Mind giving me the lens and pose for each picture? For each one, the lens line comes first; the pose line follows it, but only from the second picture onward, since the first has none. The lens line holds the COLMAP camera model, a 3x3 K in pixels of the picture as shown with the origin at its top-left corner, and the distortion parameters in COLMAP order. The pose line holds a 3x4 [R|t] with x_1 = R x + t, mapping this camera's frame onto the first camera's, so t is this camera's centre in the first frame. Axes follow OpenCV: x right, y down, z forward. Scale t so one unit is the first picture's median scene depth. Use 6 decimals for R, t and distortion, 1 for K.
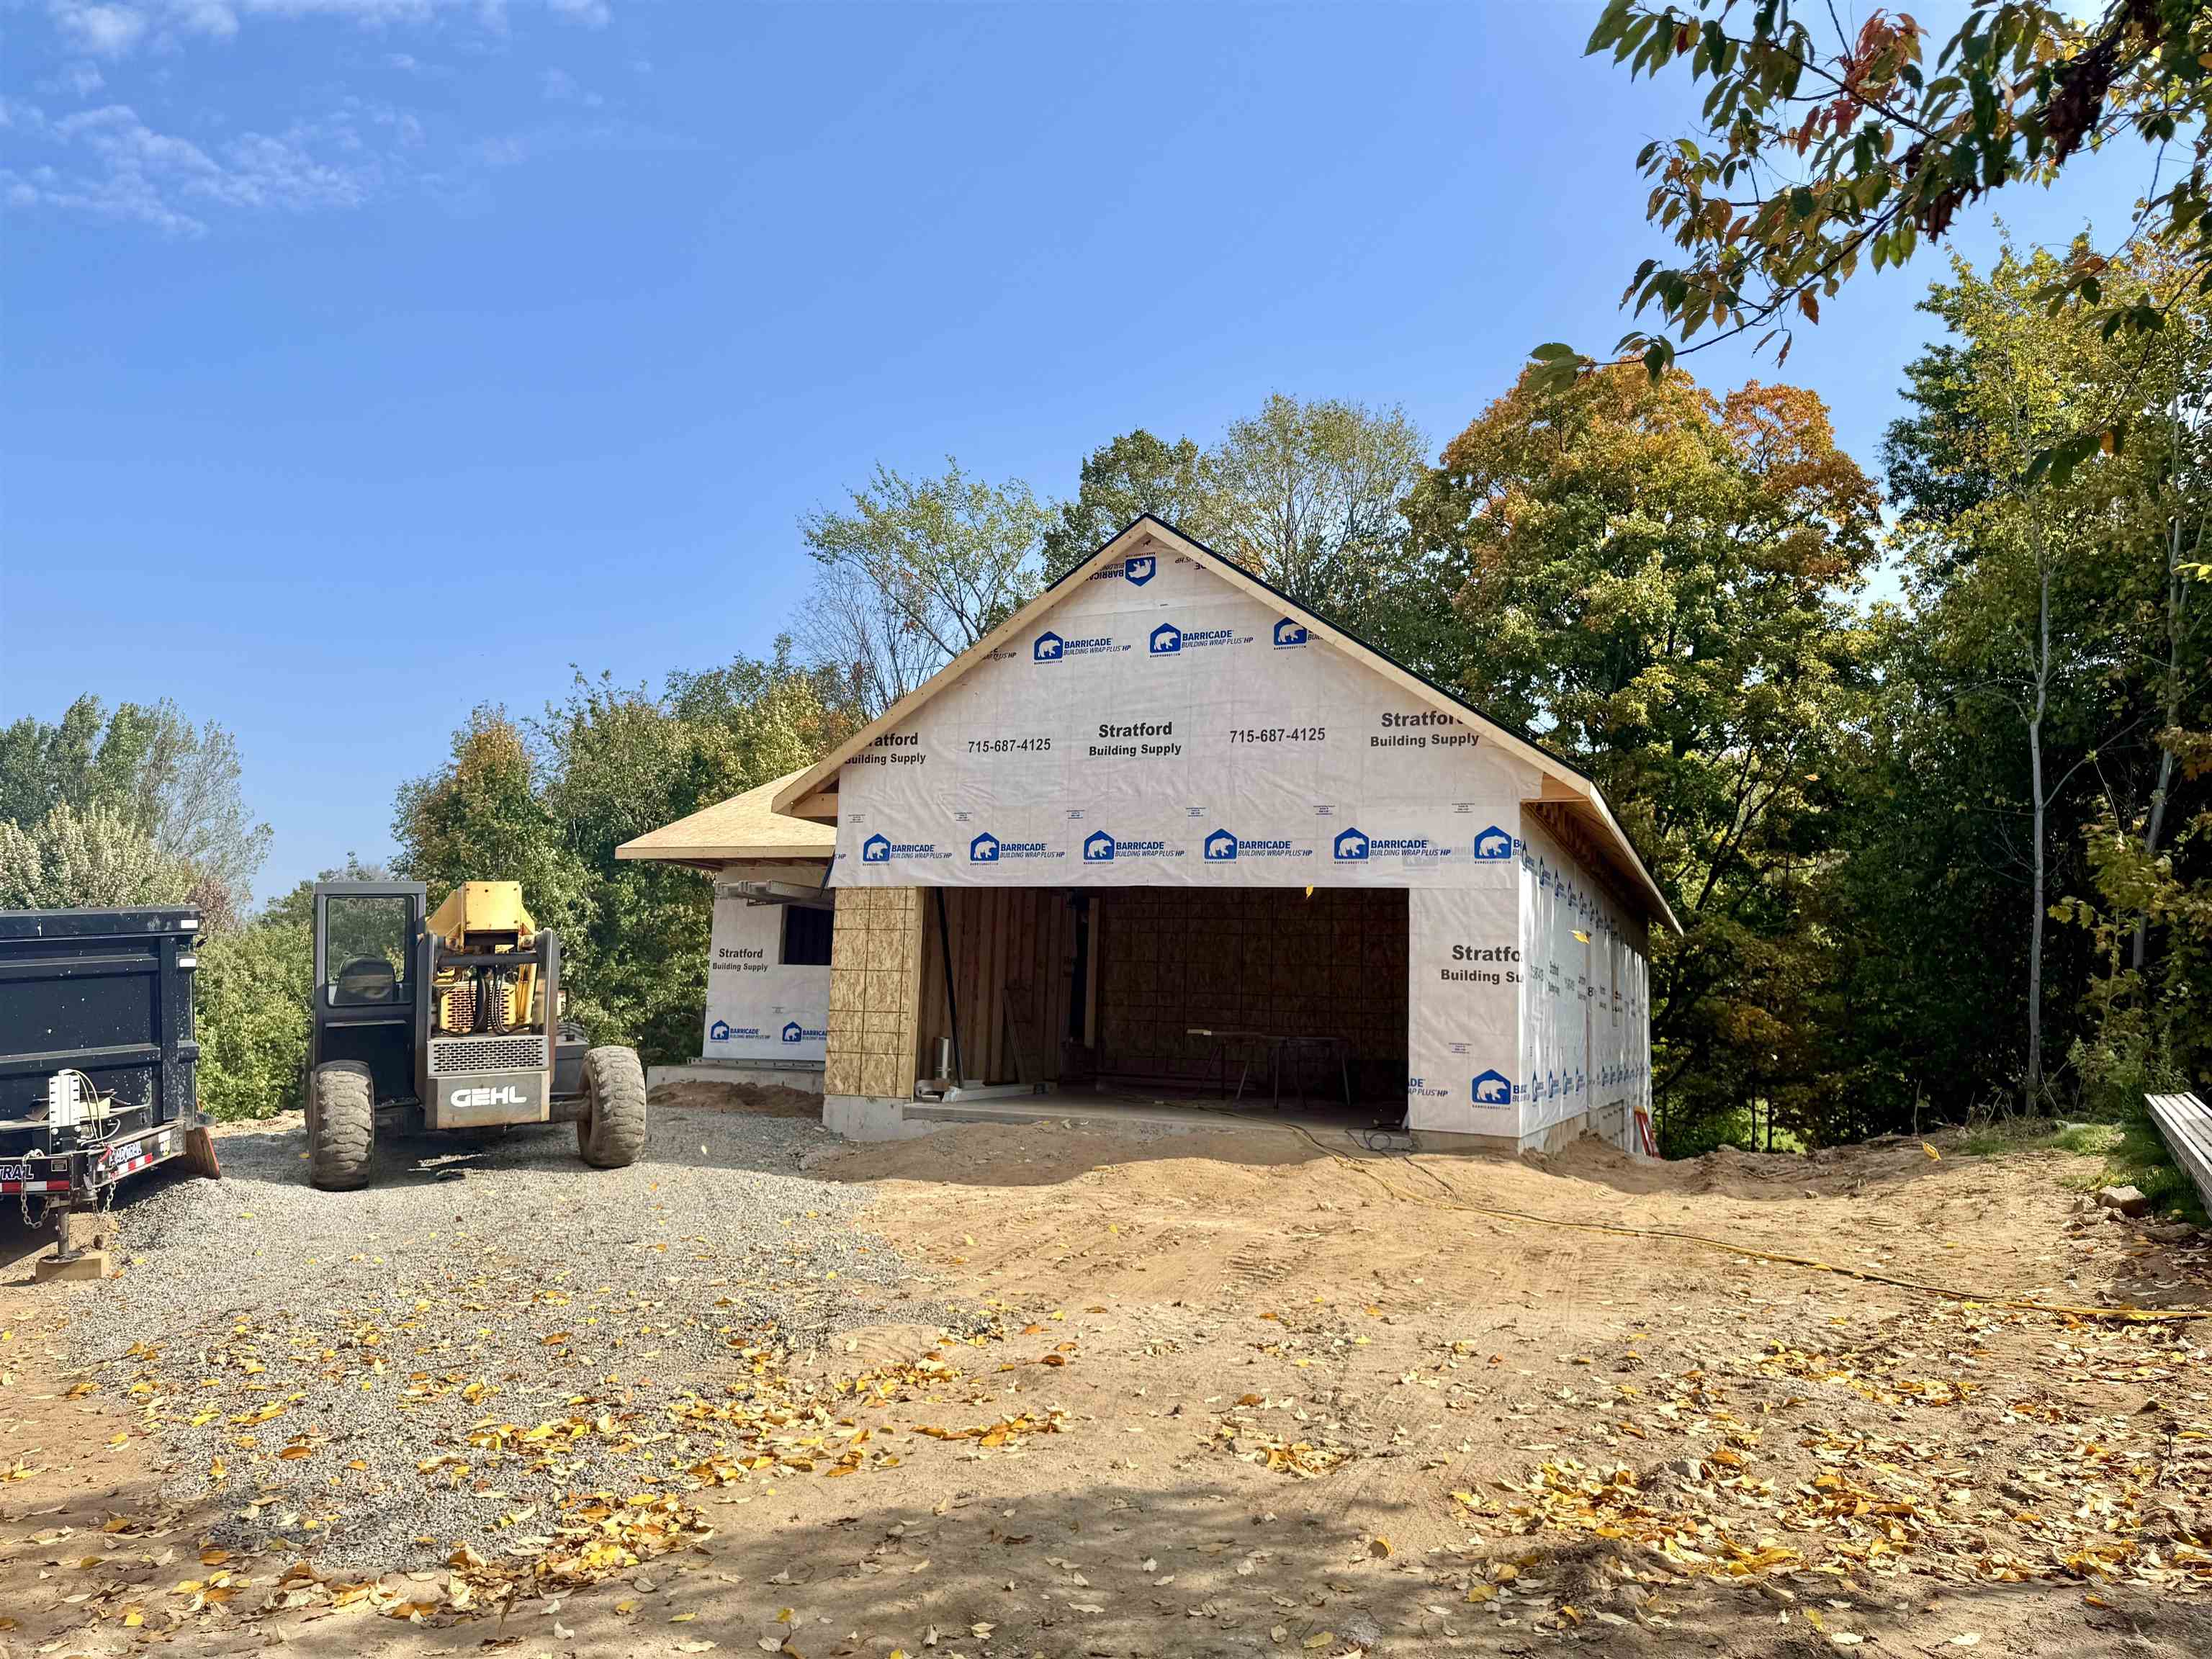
lens RADIAL K [[1542.1, 0, 1127.8], [0, 1542.1, 787.4], [0, 0, 1]] dist [0.046996, -0.038624]
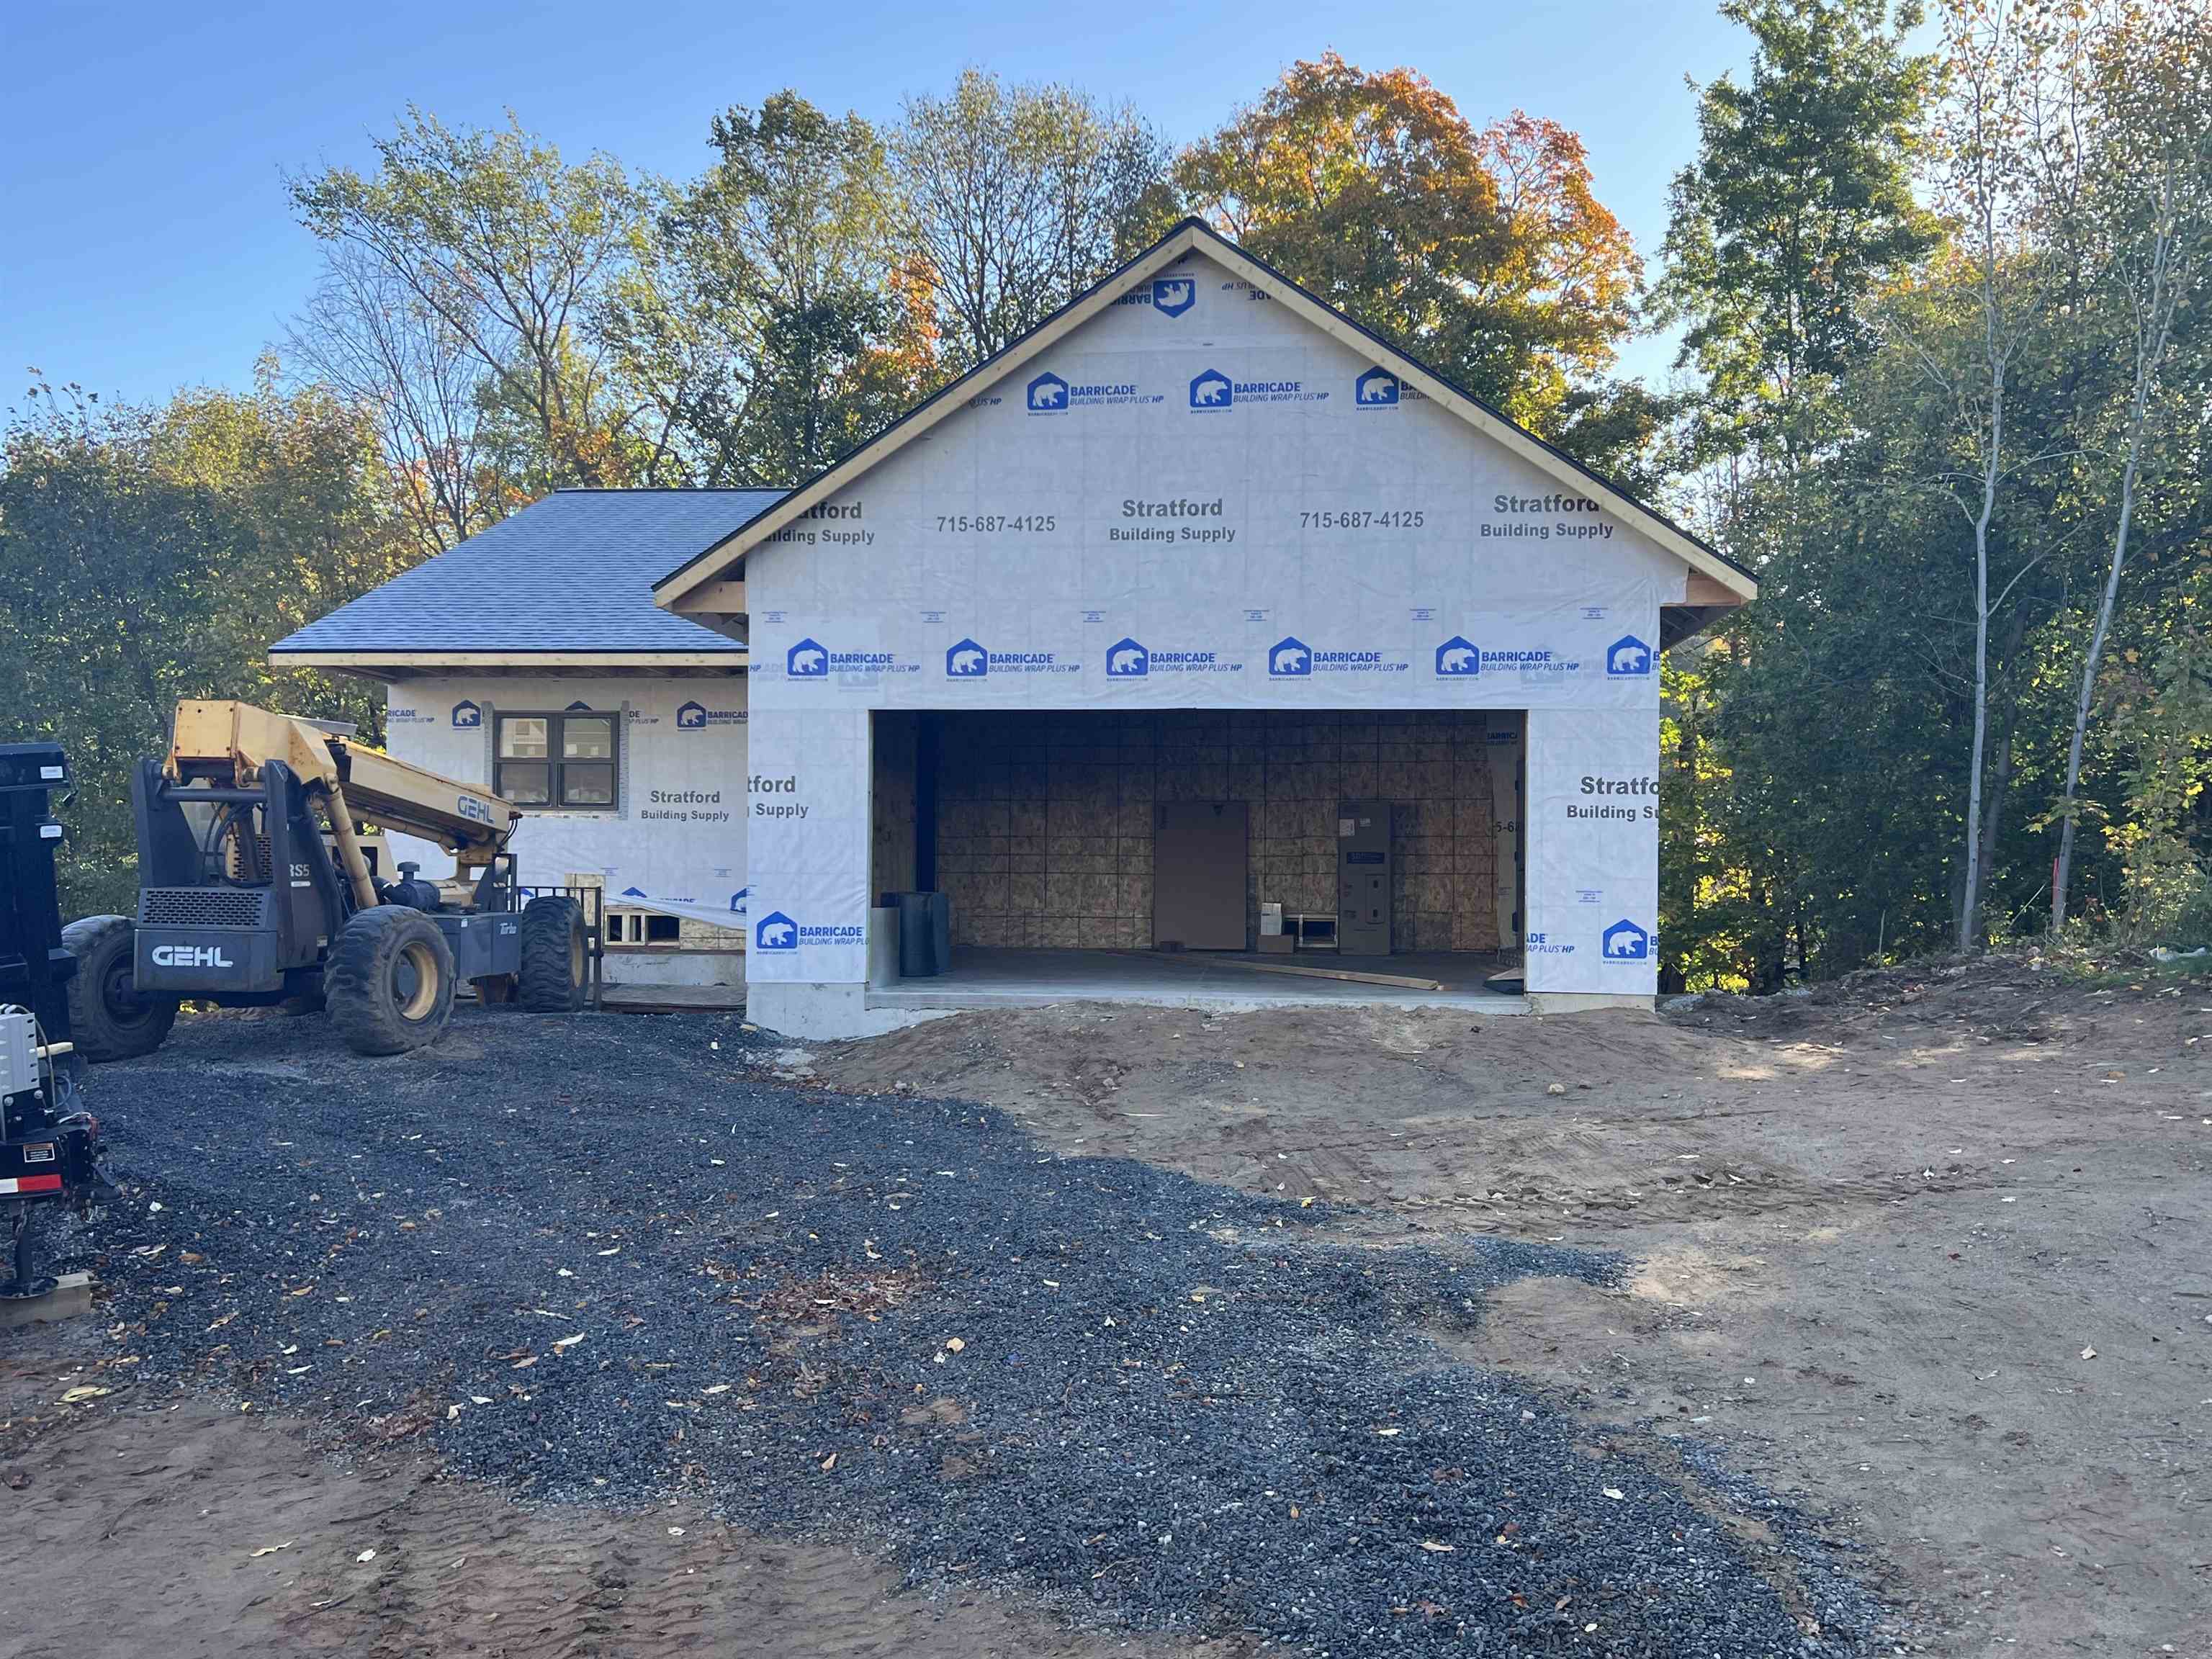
lens RADIAL K [[1873.5, 0, 1107.6], [0, 1873.5, 826.1], [0, 0, 1]] dist [0.108372, 0.002649]
pose [[0.951229, -0.020467, 0.307807, -0.318943], [-0.018050, 0.992394, 0.121770, 0.007044], [-0.307958, -0.121387, 0.943624, 0.091639]]
